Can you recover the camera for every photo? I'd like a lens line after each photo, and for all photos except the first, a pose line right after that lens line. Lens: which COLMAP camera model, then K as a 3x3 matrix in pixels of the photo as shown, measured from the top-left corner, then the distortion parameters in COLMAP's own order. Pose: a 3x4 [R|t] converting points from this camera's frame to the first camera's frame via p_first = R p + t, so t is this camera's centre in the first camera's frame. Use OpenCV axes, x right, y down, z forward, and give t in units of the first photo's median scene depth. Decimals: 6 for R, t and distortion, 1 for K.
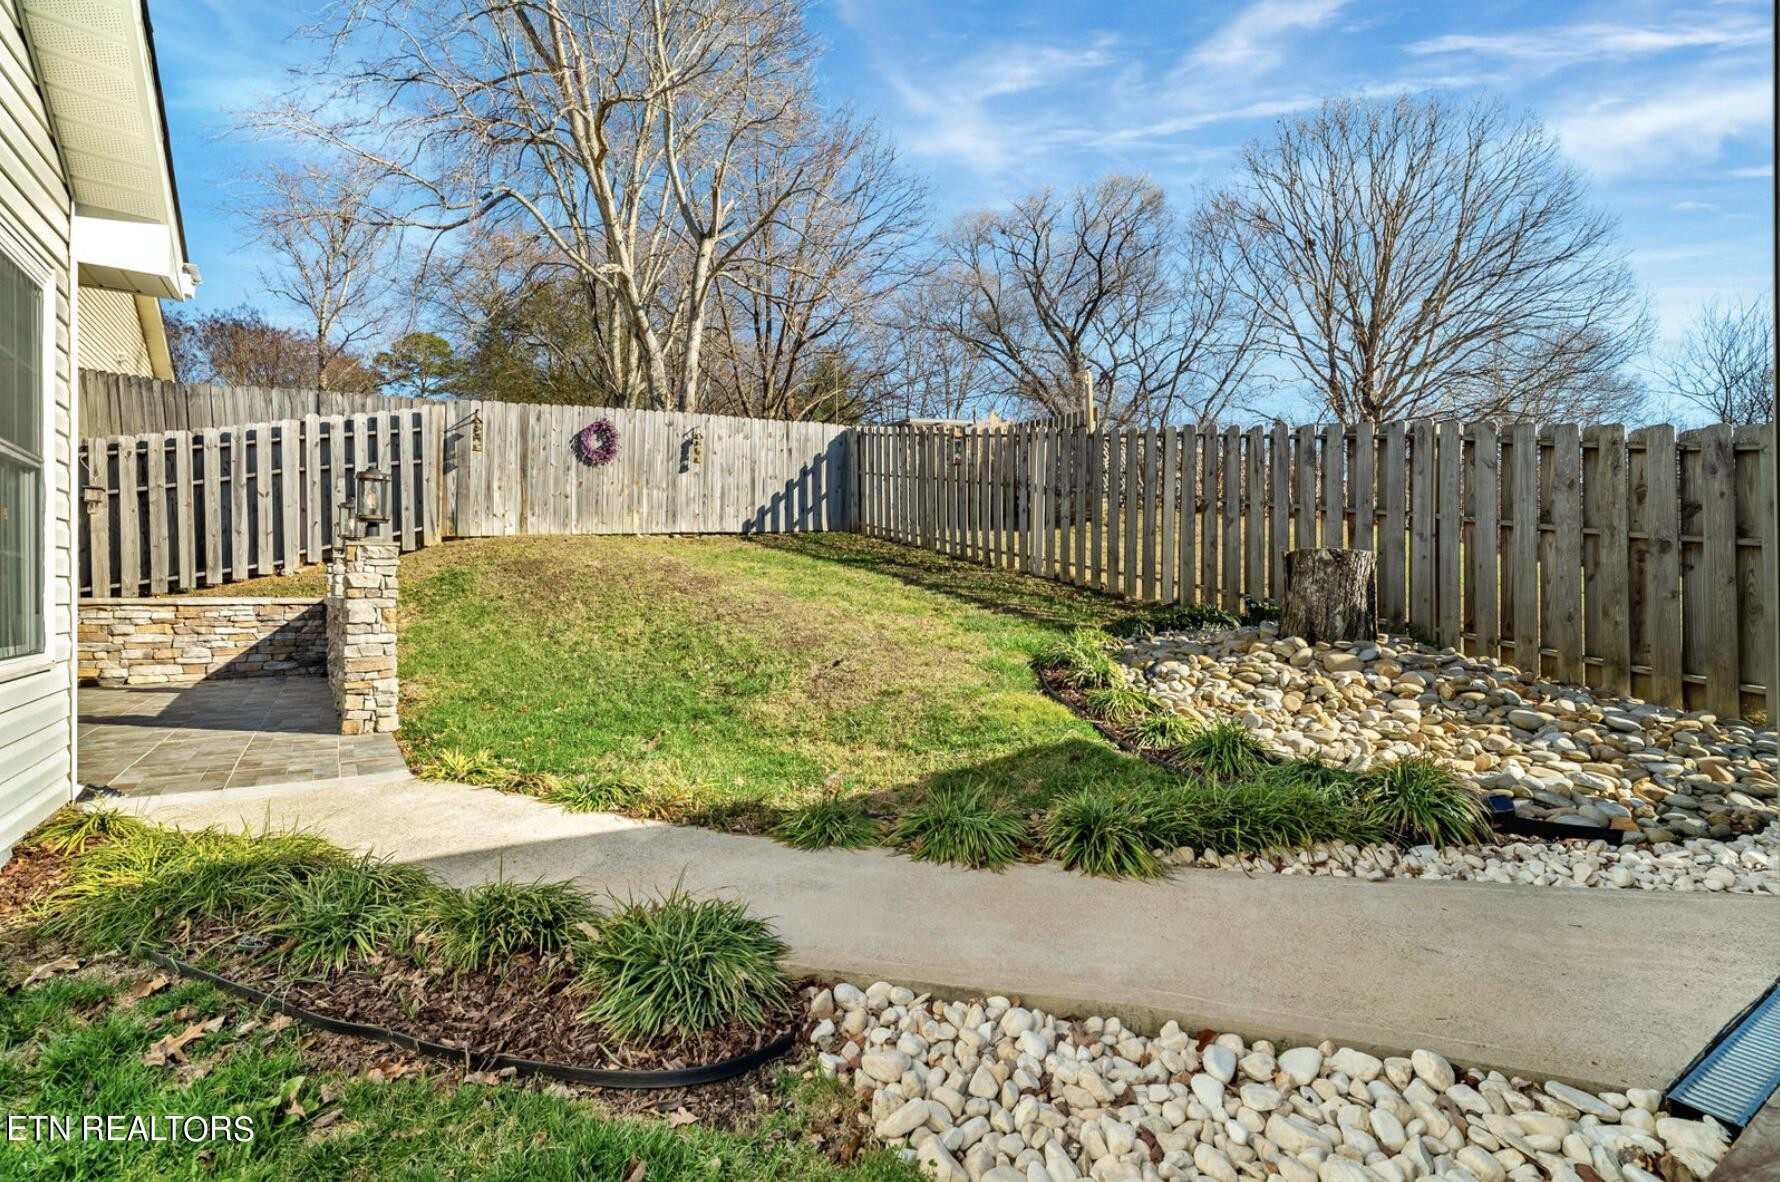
lens RADIAL K [[844.7, 0, 873.1], [0, 844.7, 583.6], [0, 0, 1]] dist [-0.016558, 0.007644]
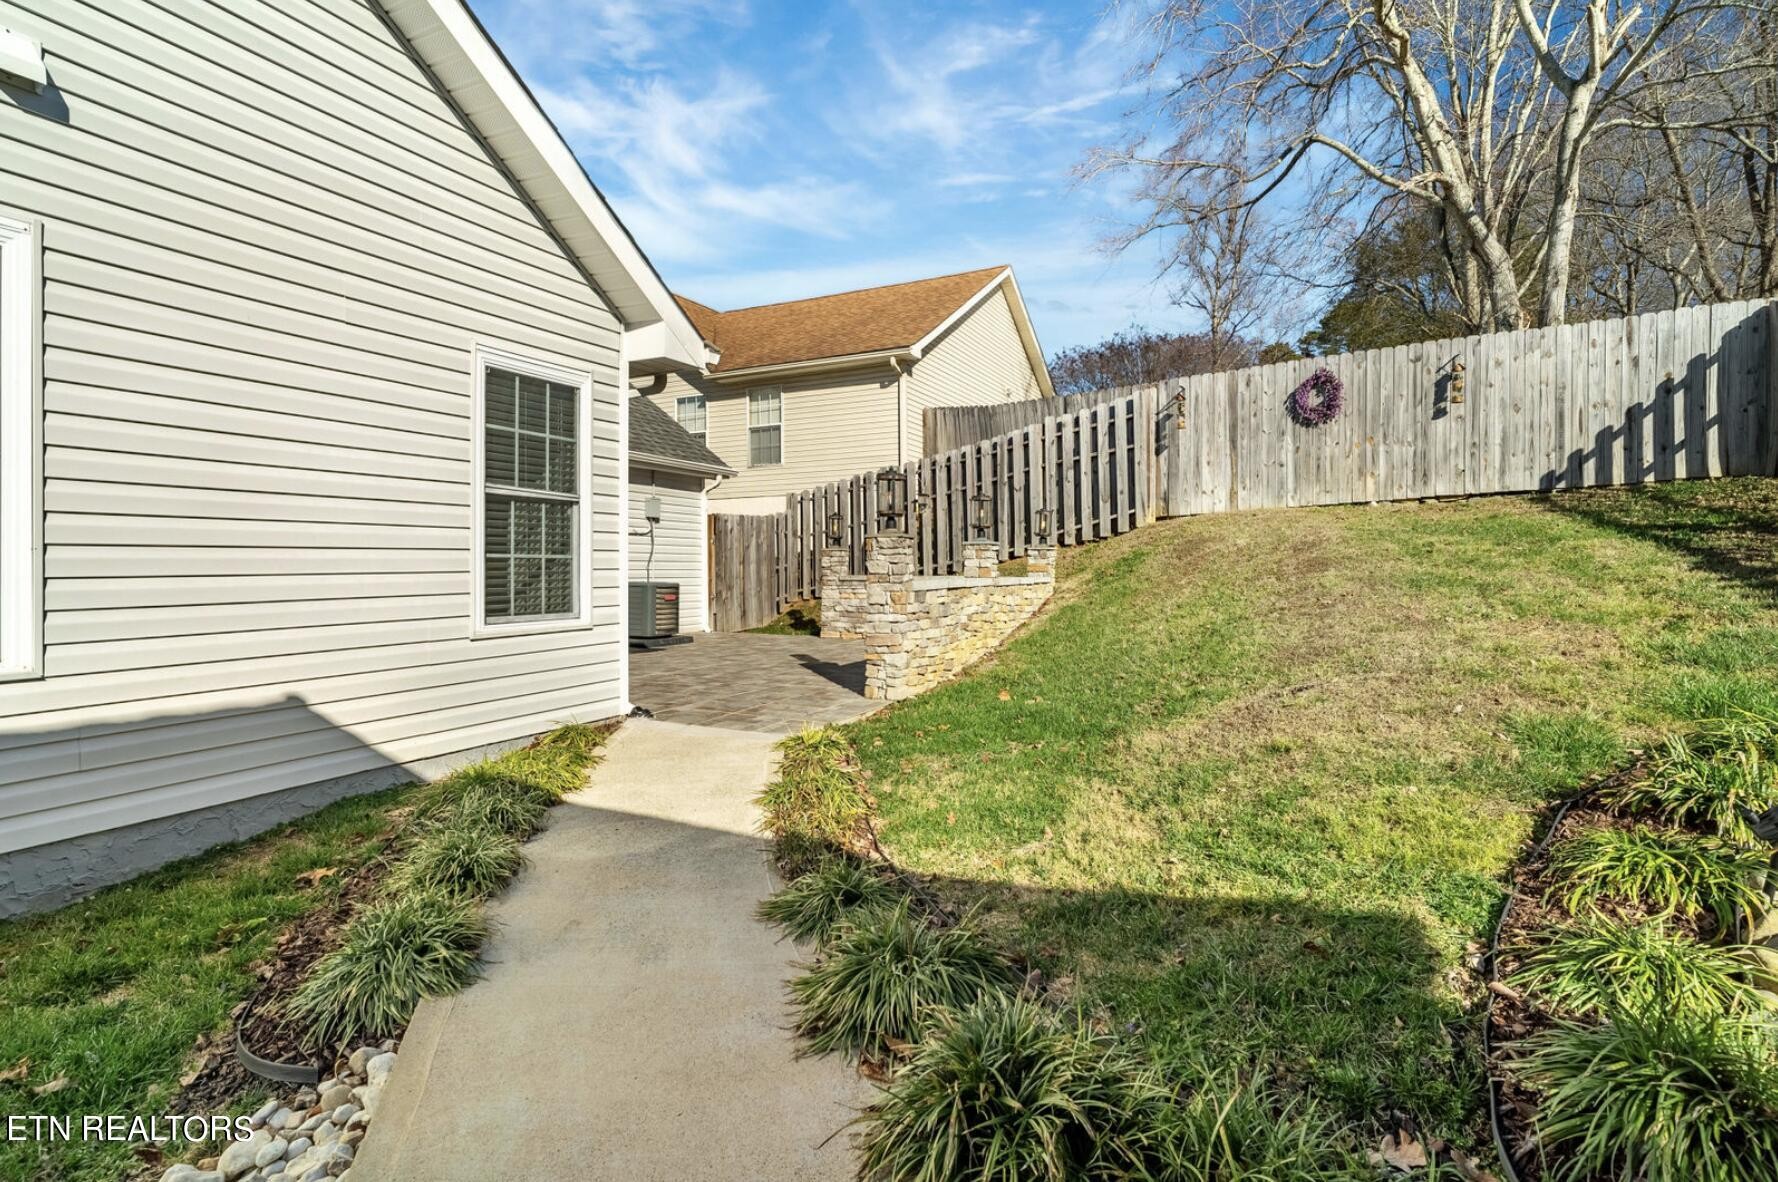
lens RADIAL K [[843.7, 0, 900.4], [0, 843.7, 568.8], [0, 0, 1]] dist [-0.016558, 0.007644]
pose [[0.524367, 0.006273, -0.851469, 0.205621], [0.007613, 0.999898, 0.012055, -0.008125], [0.851458, -0.012803, 0.524266, 0.209422]]
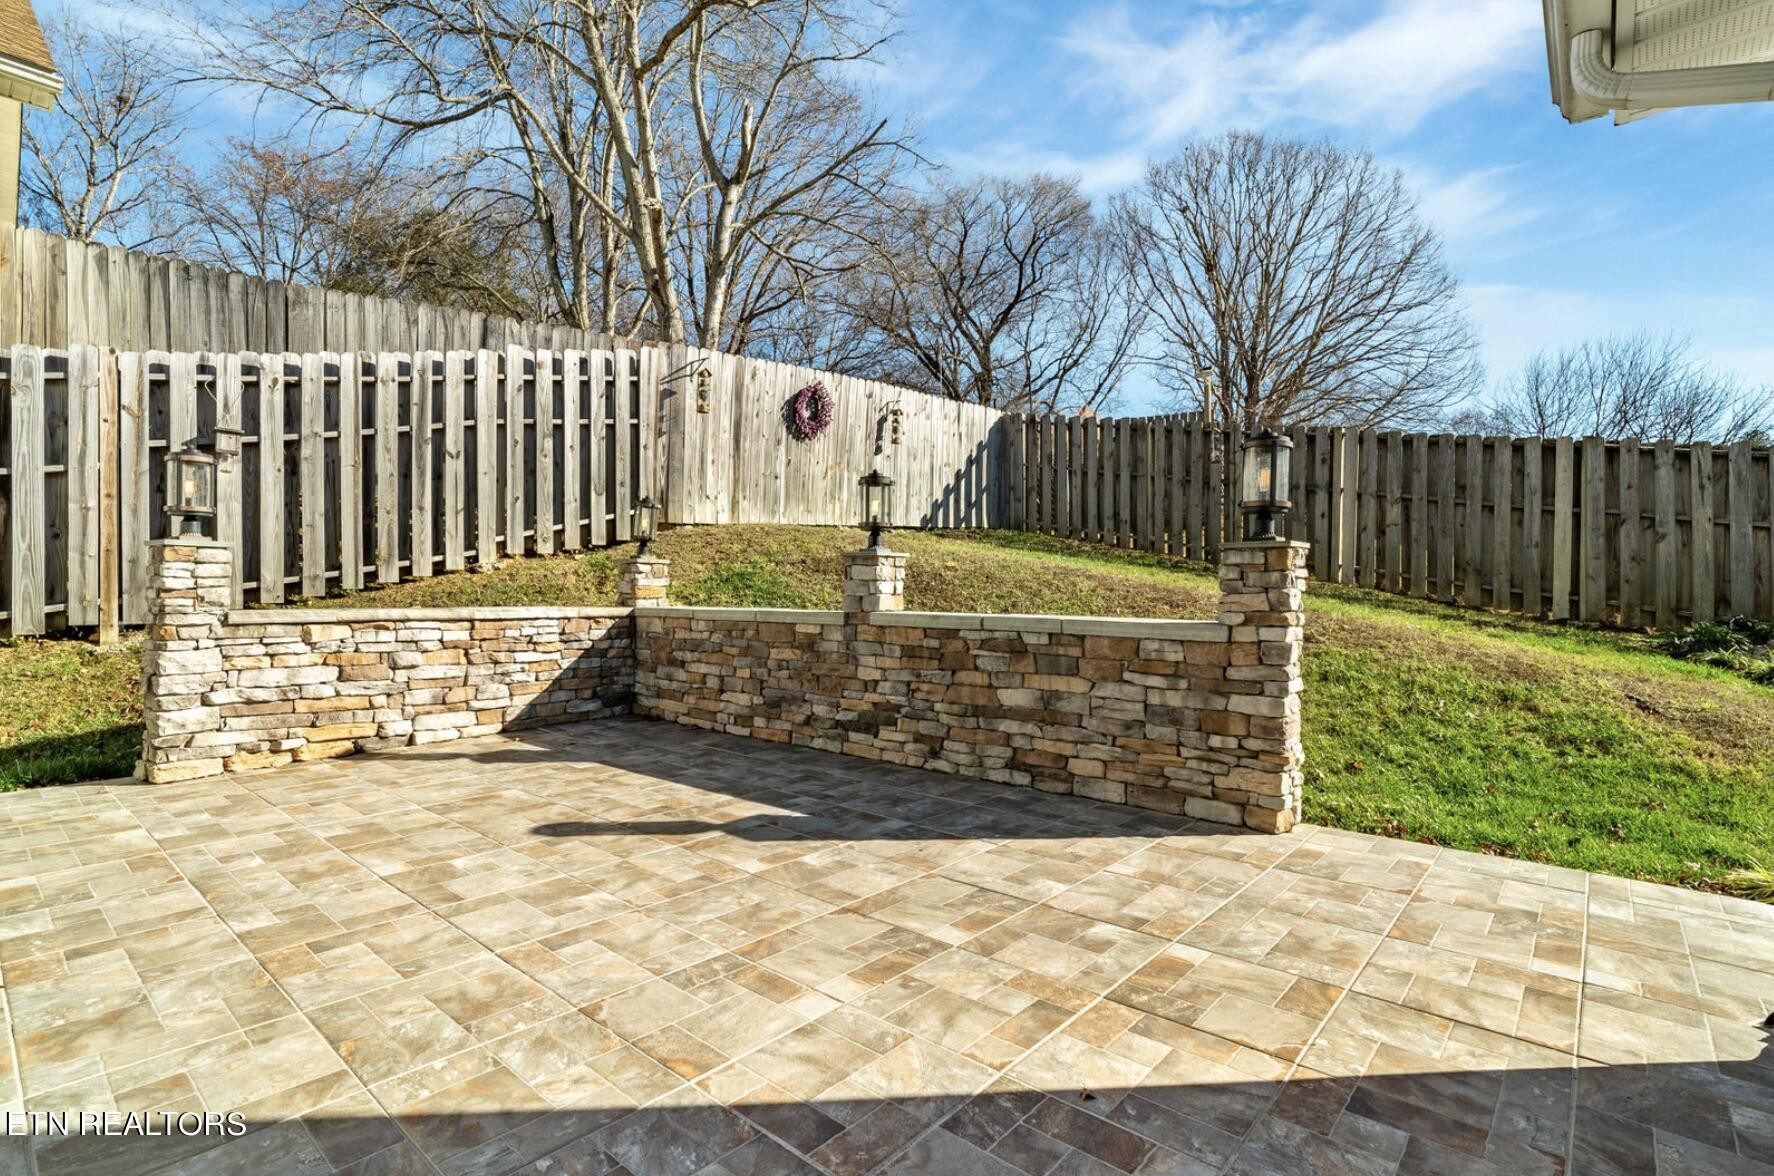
lens RADIAL K [[841.8, 0, 853.9], [0, 841.8, 594.8], [0, 0, 1]] dist [-0.016558, 0.007644]
pose [[0.965318, 0.010393, 0.260869, -0.558206], [-0.015874, 0.999695, 0.018910, -0.008561], [-0.260593, -0.022395, 0.965189, 0.228355]]
